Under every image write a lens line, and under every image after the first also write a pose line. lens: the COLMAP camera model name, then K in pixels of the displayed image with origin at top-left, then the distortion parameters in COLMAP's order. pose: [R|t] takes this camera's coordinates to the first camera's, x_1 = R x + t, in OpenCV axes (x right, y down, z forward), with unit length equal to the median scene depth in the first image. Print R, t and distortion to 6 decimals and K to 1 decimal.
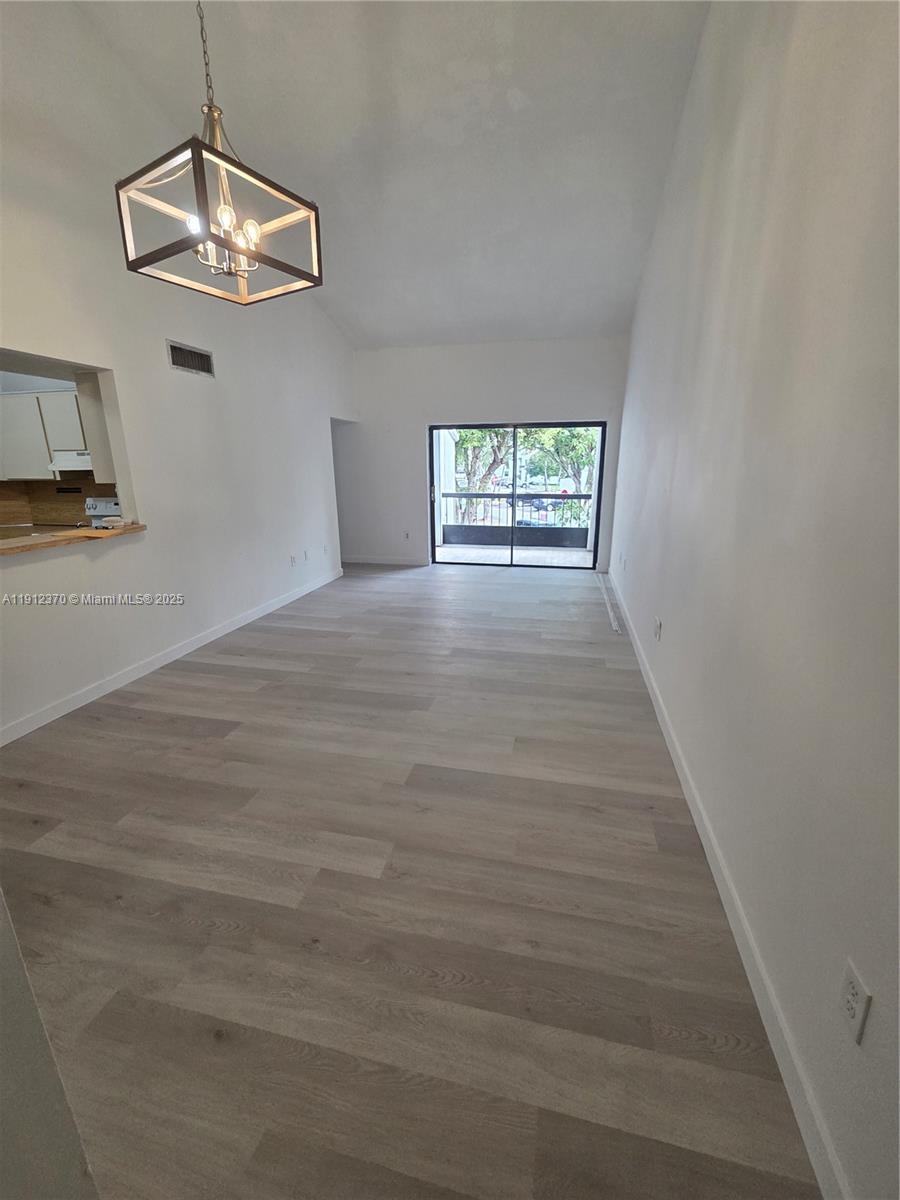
lens RADIAL K [[490.3, 0, 454.3], [0, 490.3, 600.4], [0, 0, 1]] dist [0.002356, -0.001079]
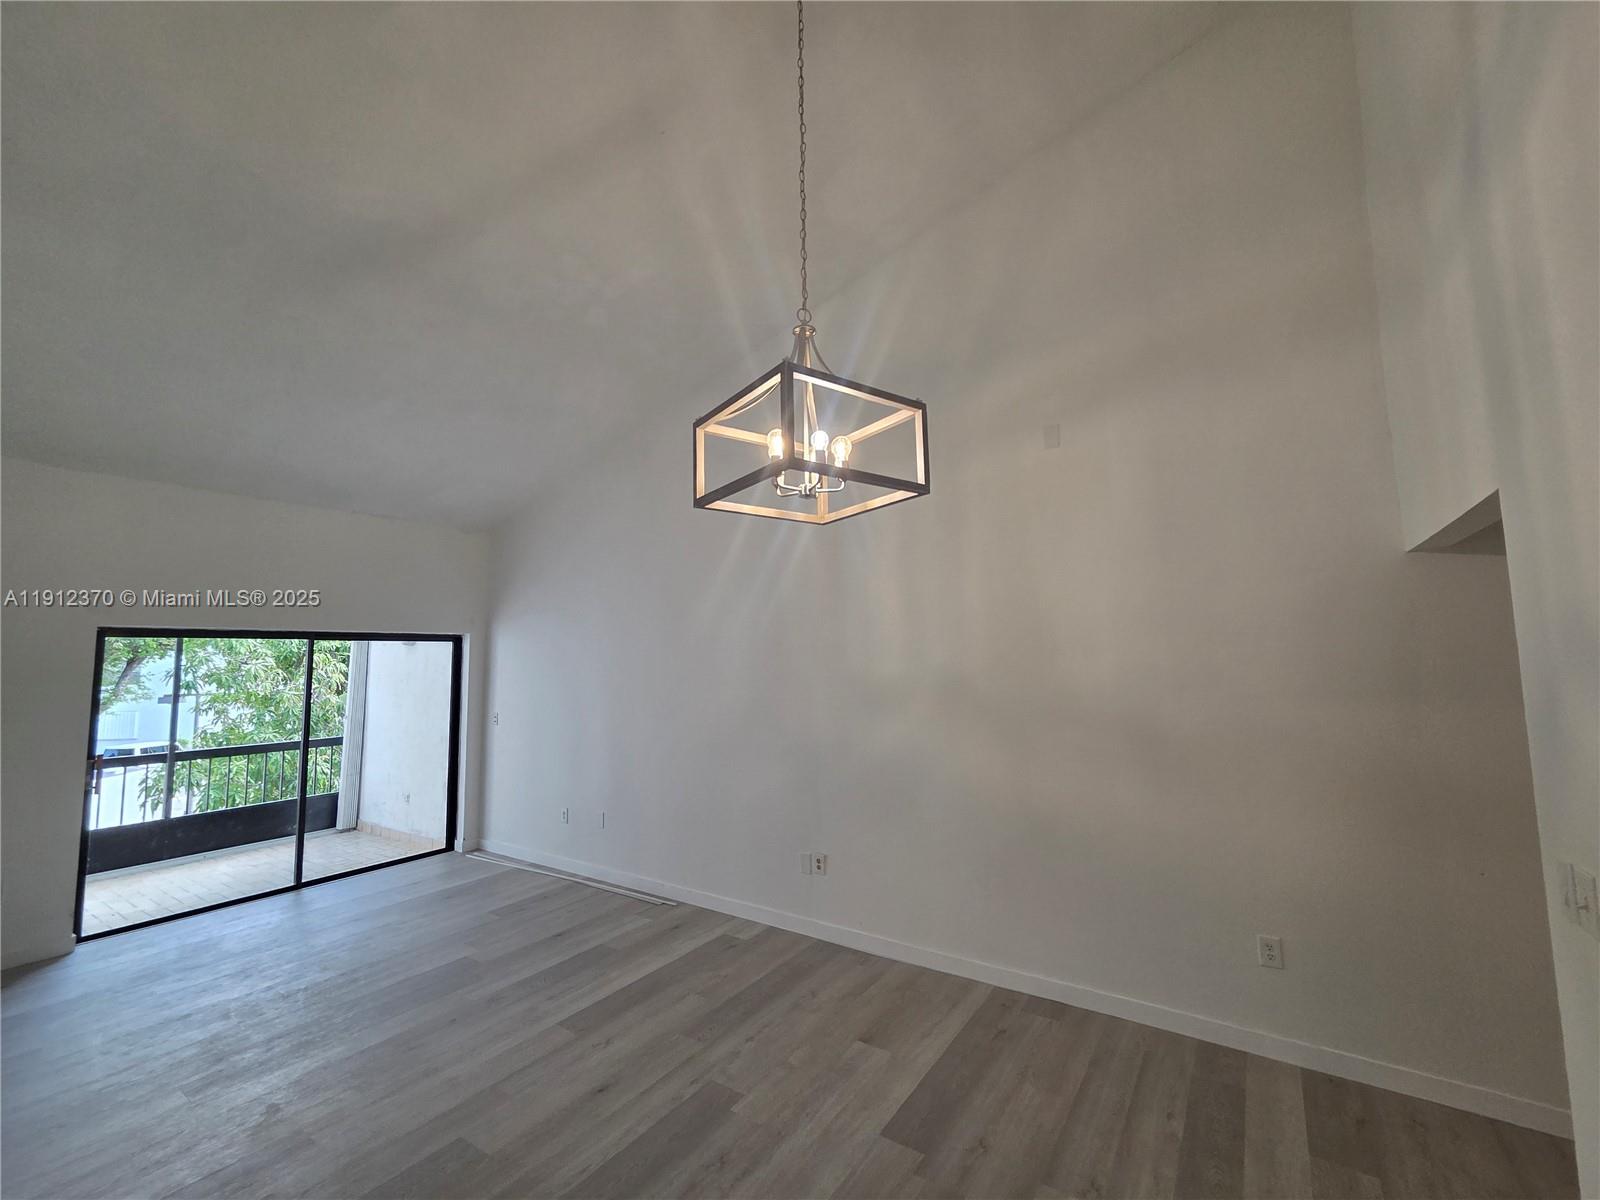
lens RADIAL K [[653.7, 0, 805.7], [0, 653.7, 594.7], [0, 0, 1]] dist [0.002356, -0.001079]
pose [[0.365858, 0.095391, 0.925769, -0.956806], [0.261496, 0.944124, -0.200623, -0.216379], [-0.893179, 0.315484, 0.320471, 0.490336]]
